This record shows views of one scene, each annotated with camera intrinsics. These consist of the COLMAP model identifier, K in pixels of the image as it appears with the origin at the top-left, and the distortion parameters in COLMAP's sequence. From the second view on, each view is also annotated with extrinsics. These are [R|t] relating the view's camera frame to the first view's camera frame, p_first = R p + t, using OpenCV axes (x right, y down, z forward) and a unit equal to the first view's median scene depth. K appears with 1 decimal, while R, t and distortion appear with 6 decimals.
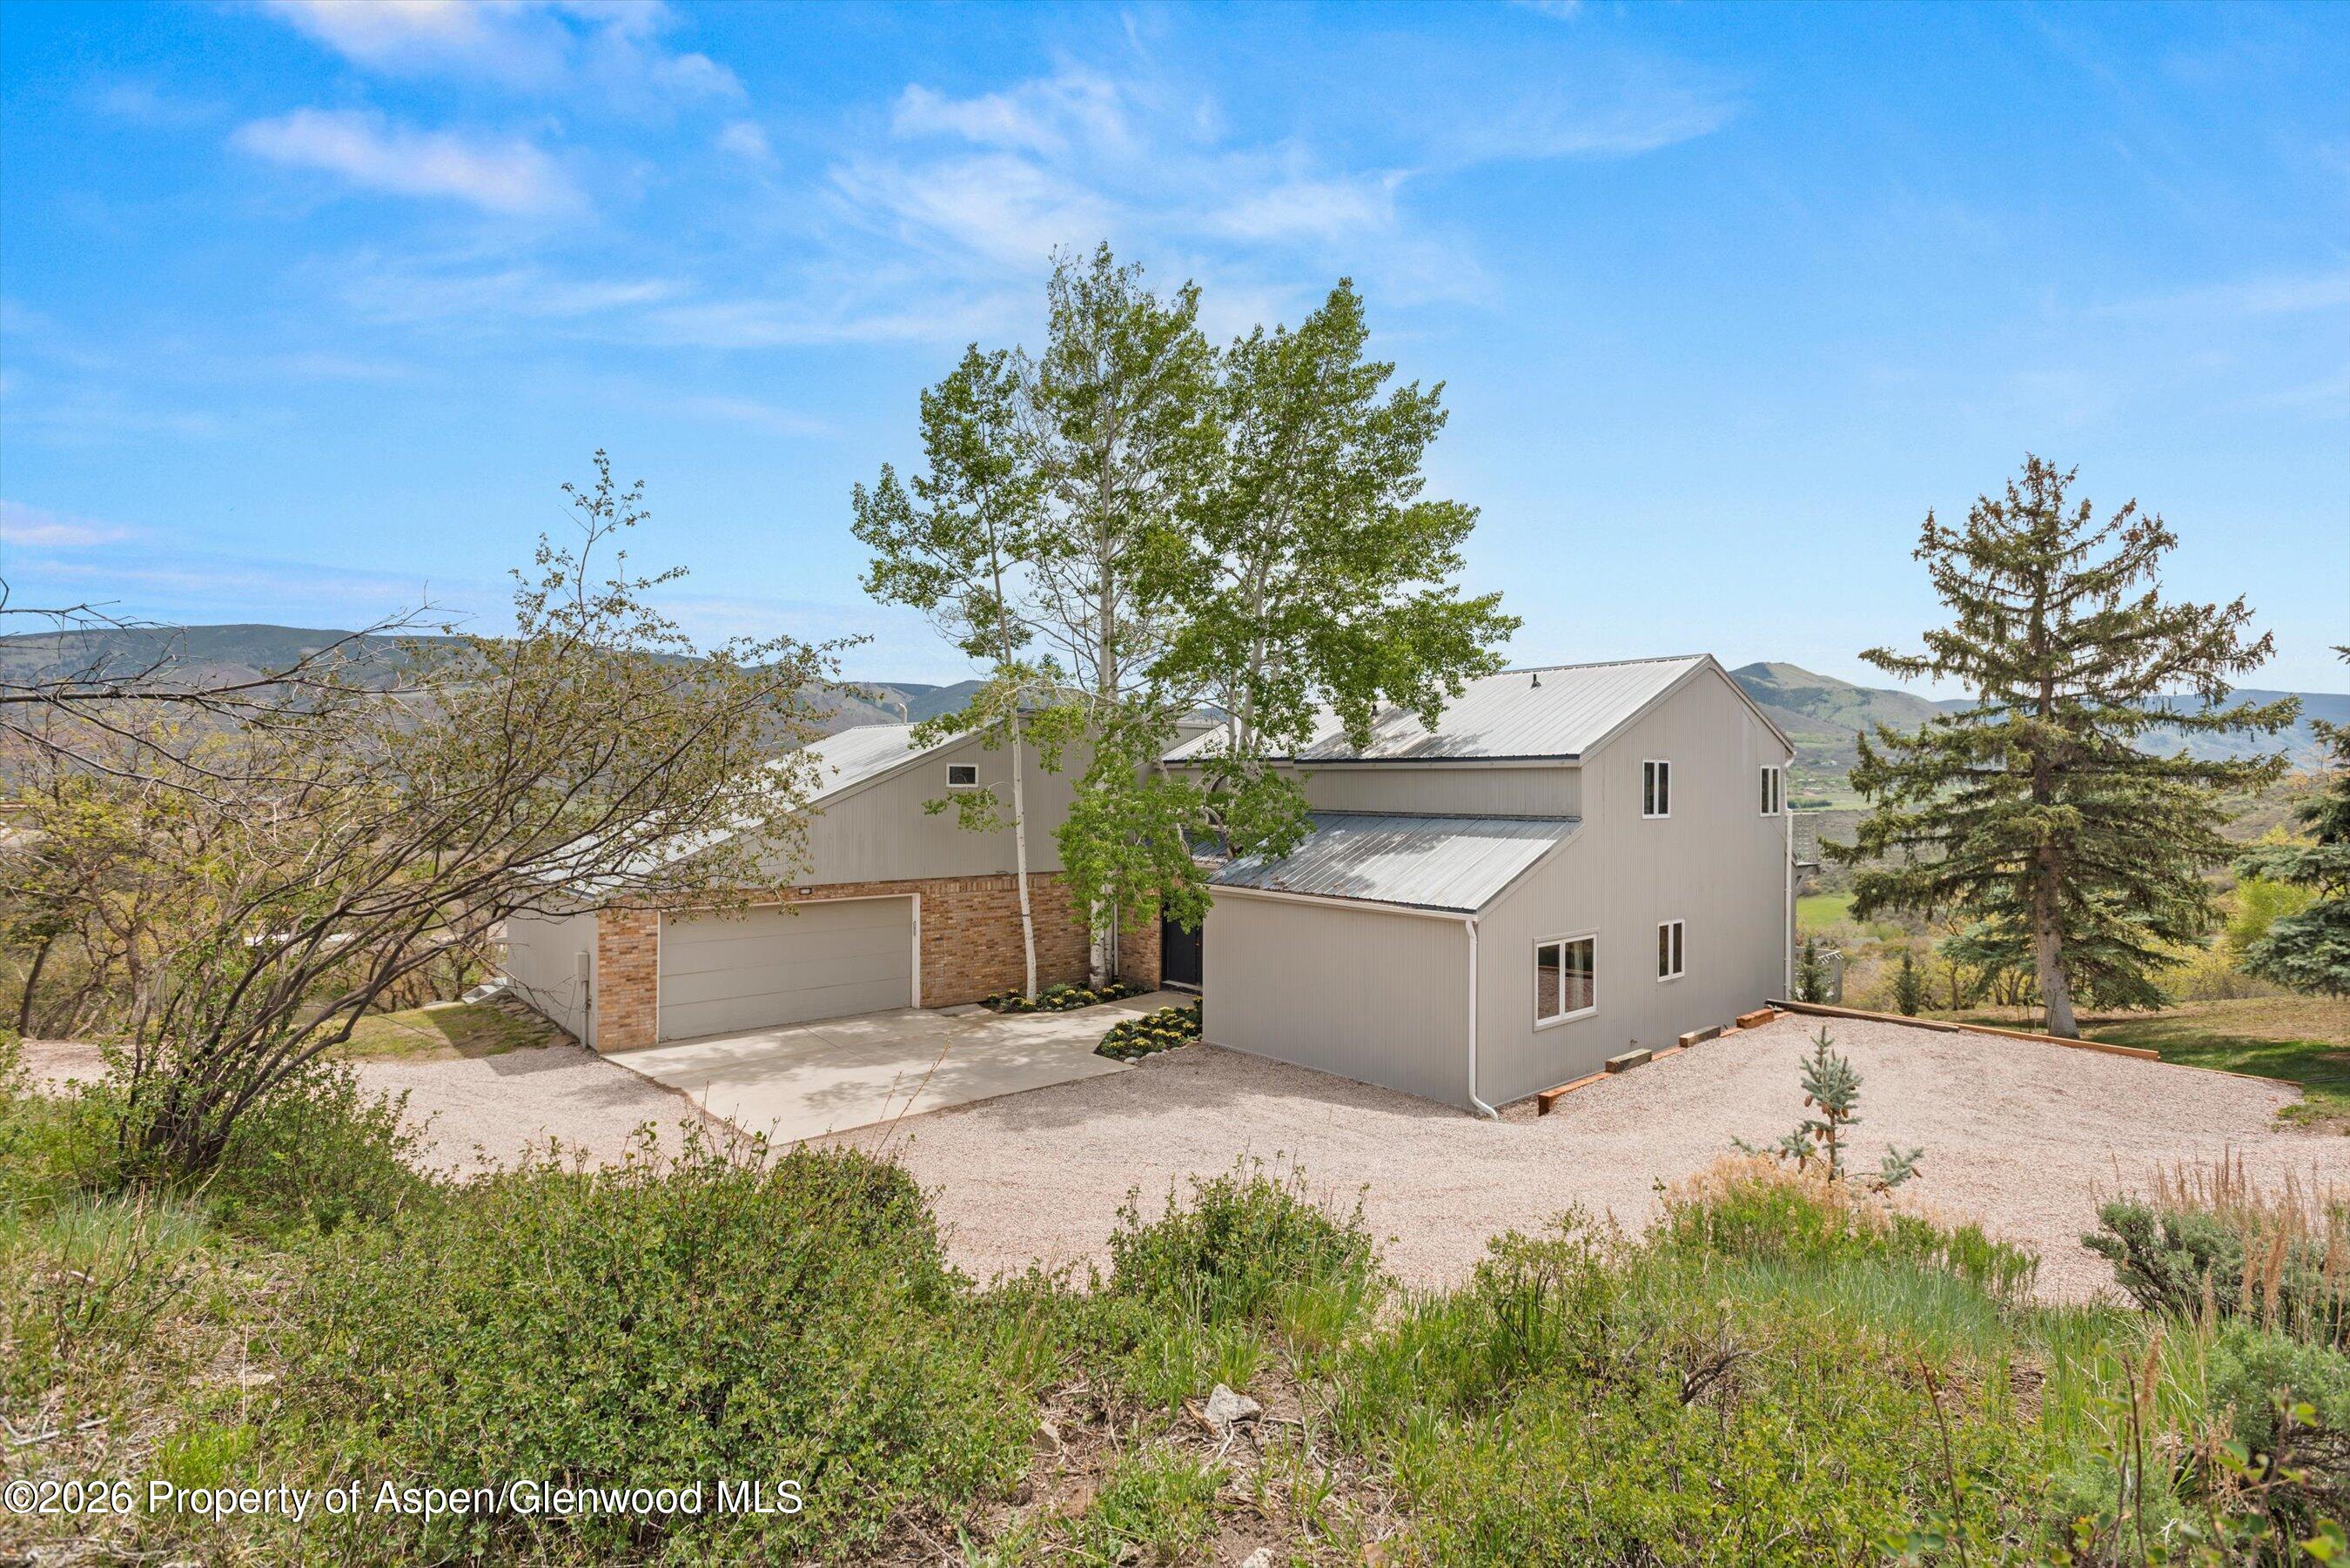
lens RADIAL K [[1114.3, 0, 1203.0], [0, 1114.3, 786.7], [0, 0, 1]] dist [0.007281, 0.000312]
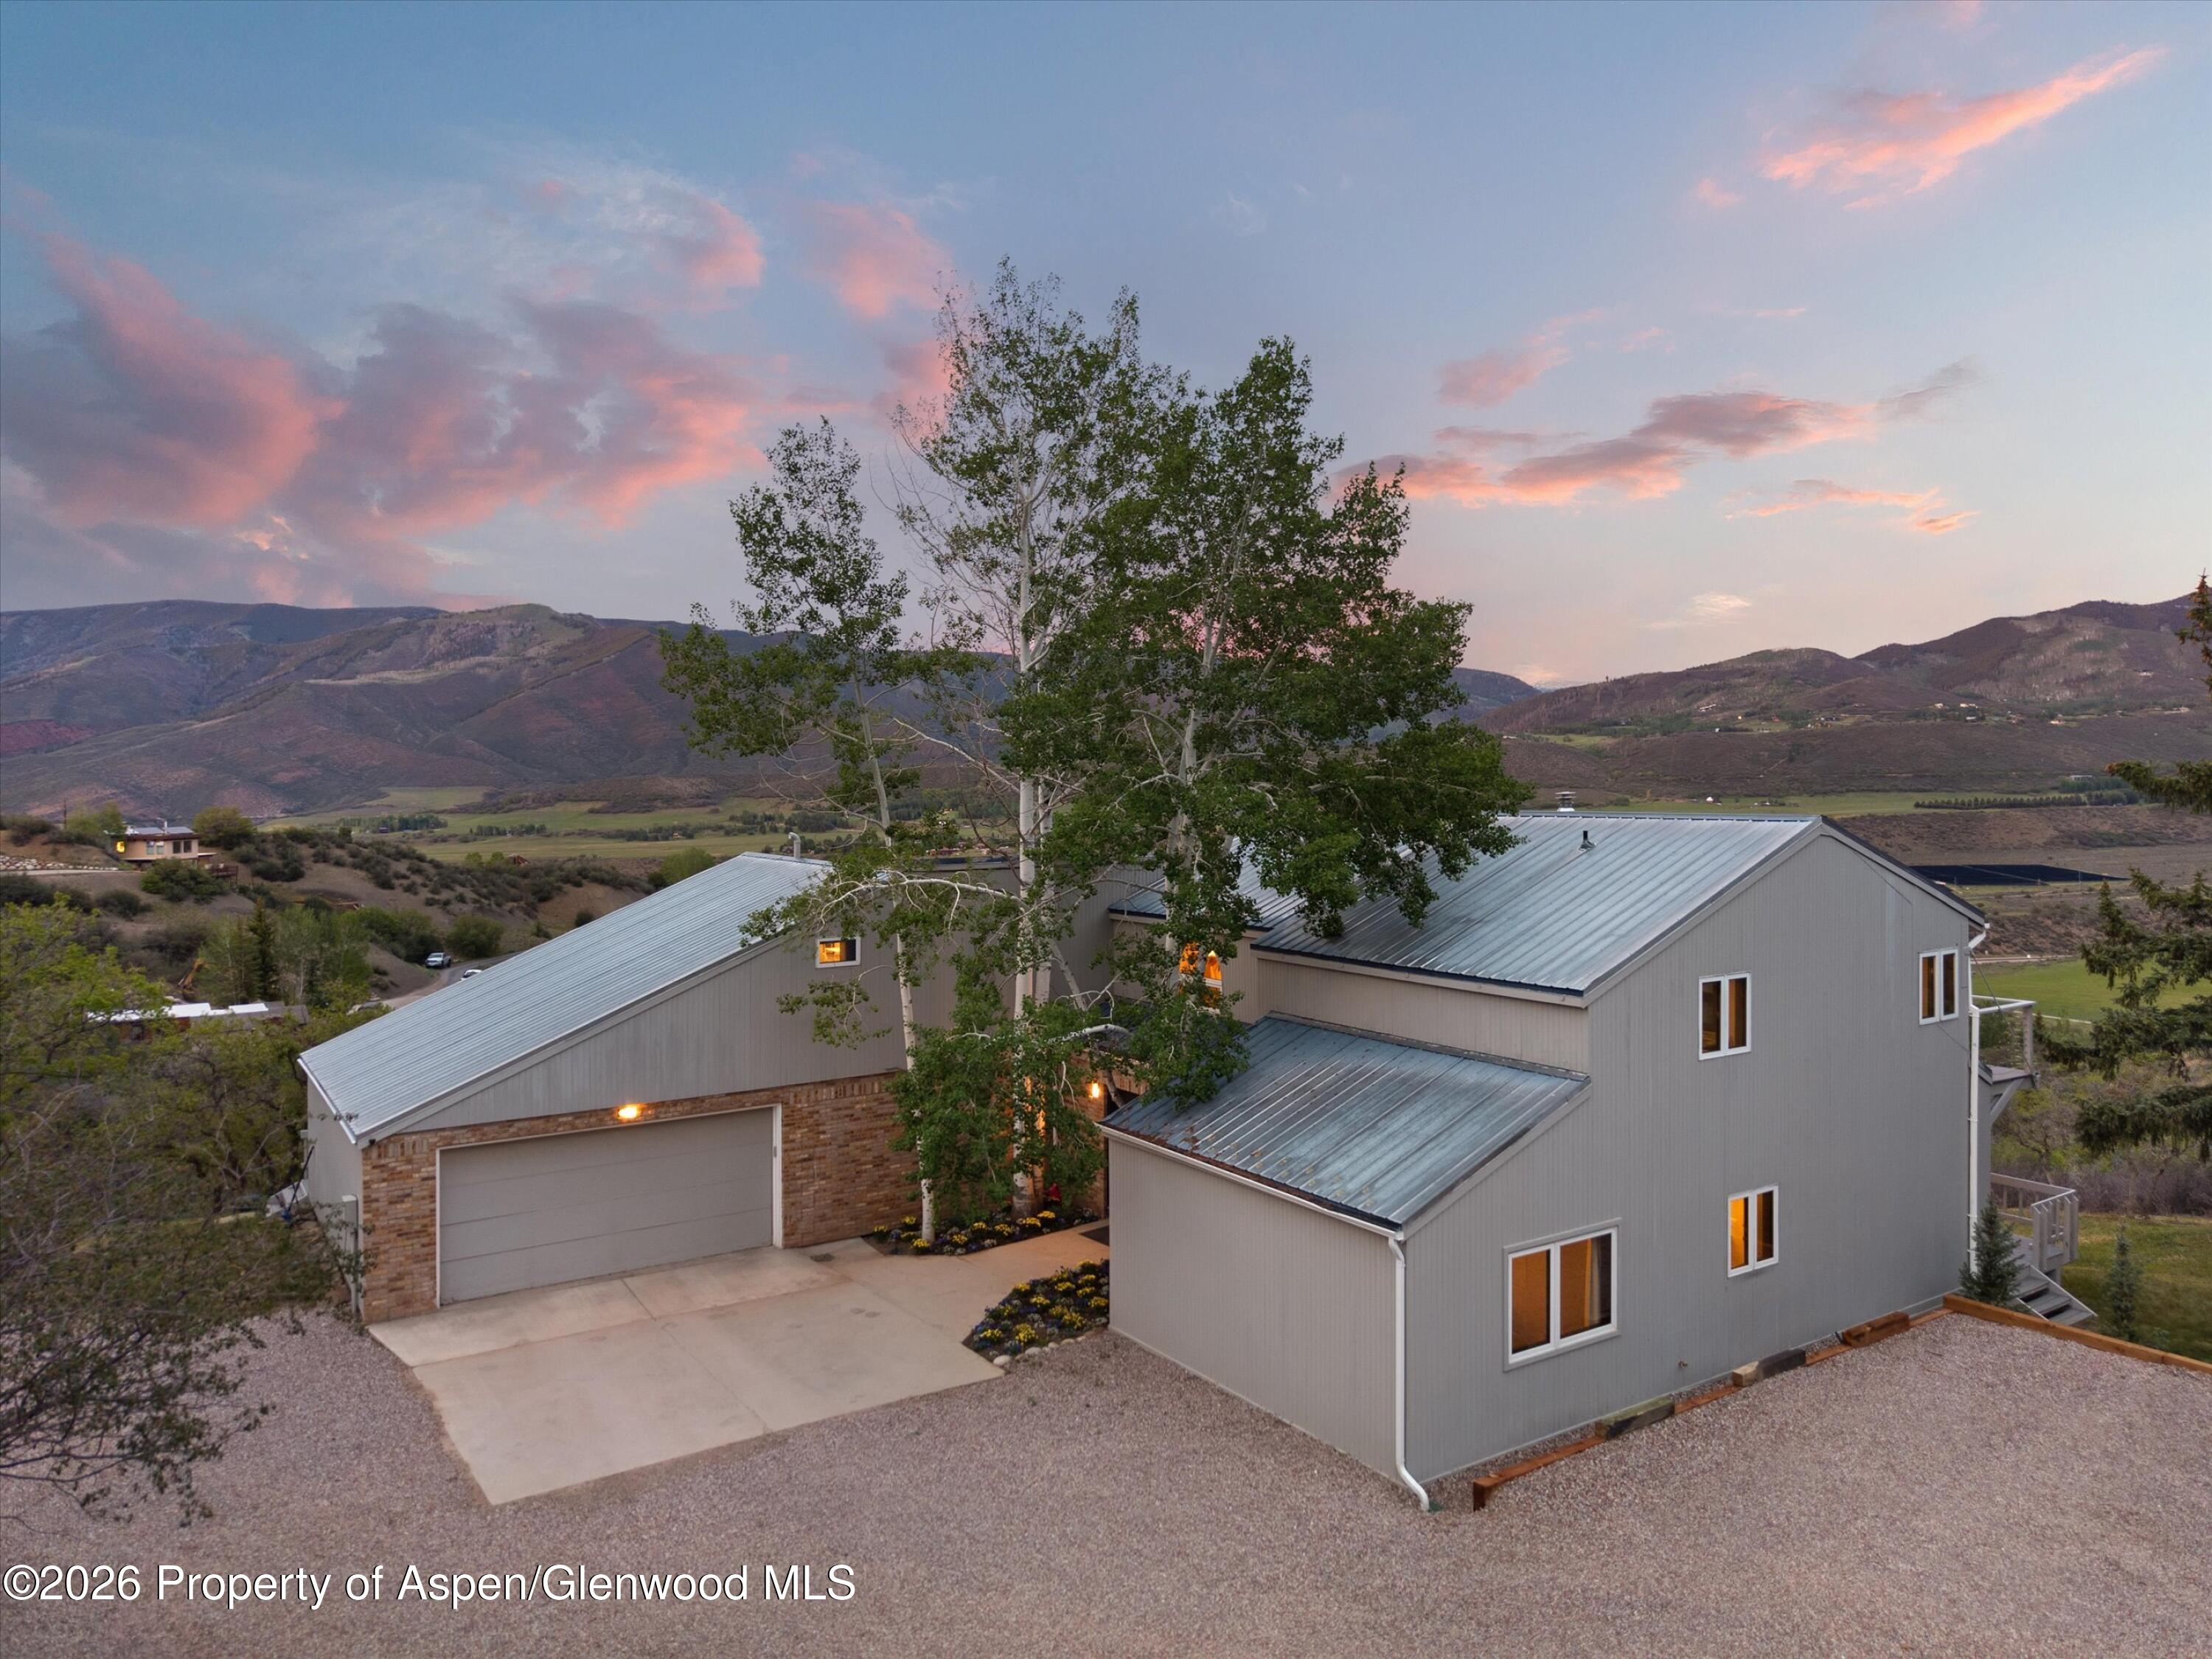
lens RADIAL K [[1493.7, 0, 1139.9], [0, 1493.7, 822.8], [0, 0, 1]] dist [0.058785, -0.051502]
pose [[0.990019, -0.003405, -0.140891, 0.150655], [0.006802, 0.999697, 0.023638, -0.129249], [0.140768, -0.024360, 0.989743, -0.013033]]
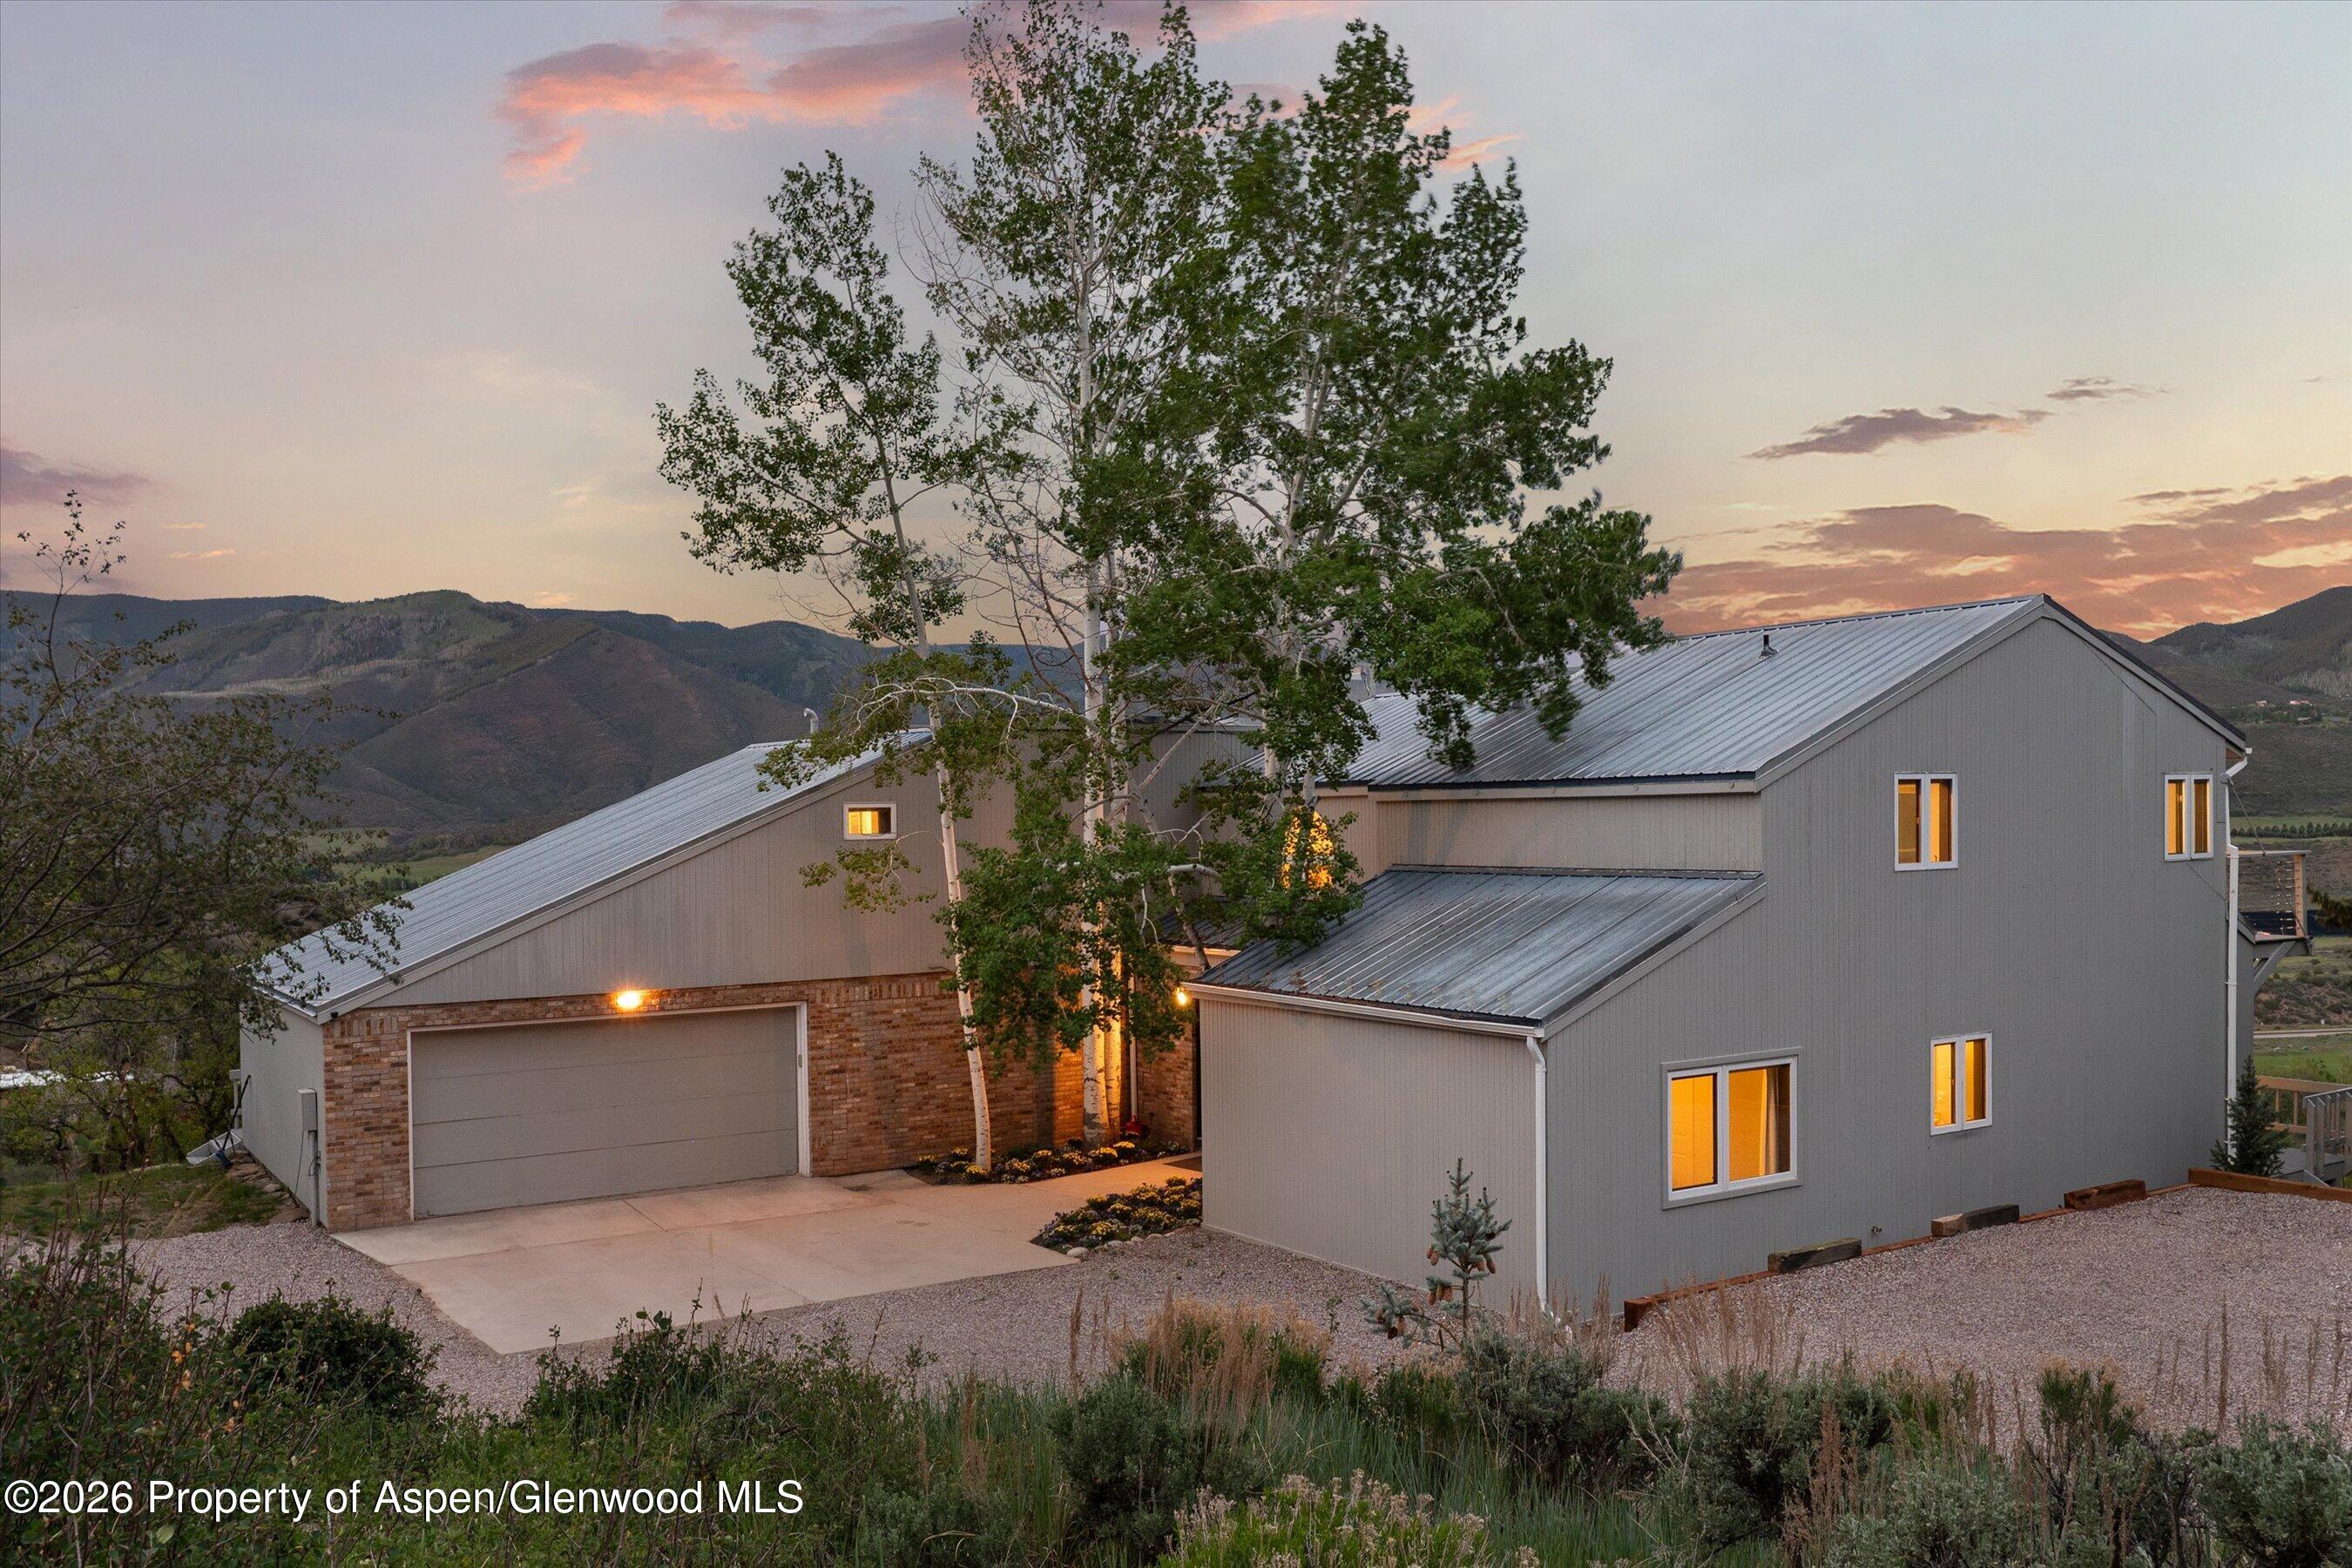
lens RADIAL K [[1947.1, 0, 1219.1], [0, 1947.1, 904.6], [0, 0, 1]] dist [-0.002386, 0.015705]
pose [[0.988678, -0.016955, -0.149091, 0.161724], [0.023888, 0.998709, 0.044837, -0.007517], [0.148138, -0.047891, 0.987806, -0.096809]]
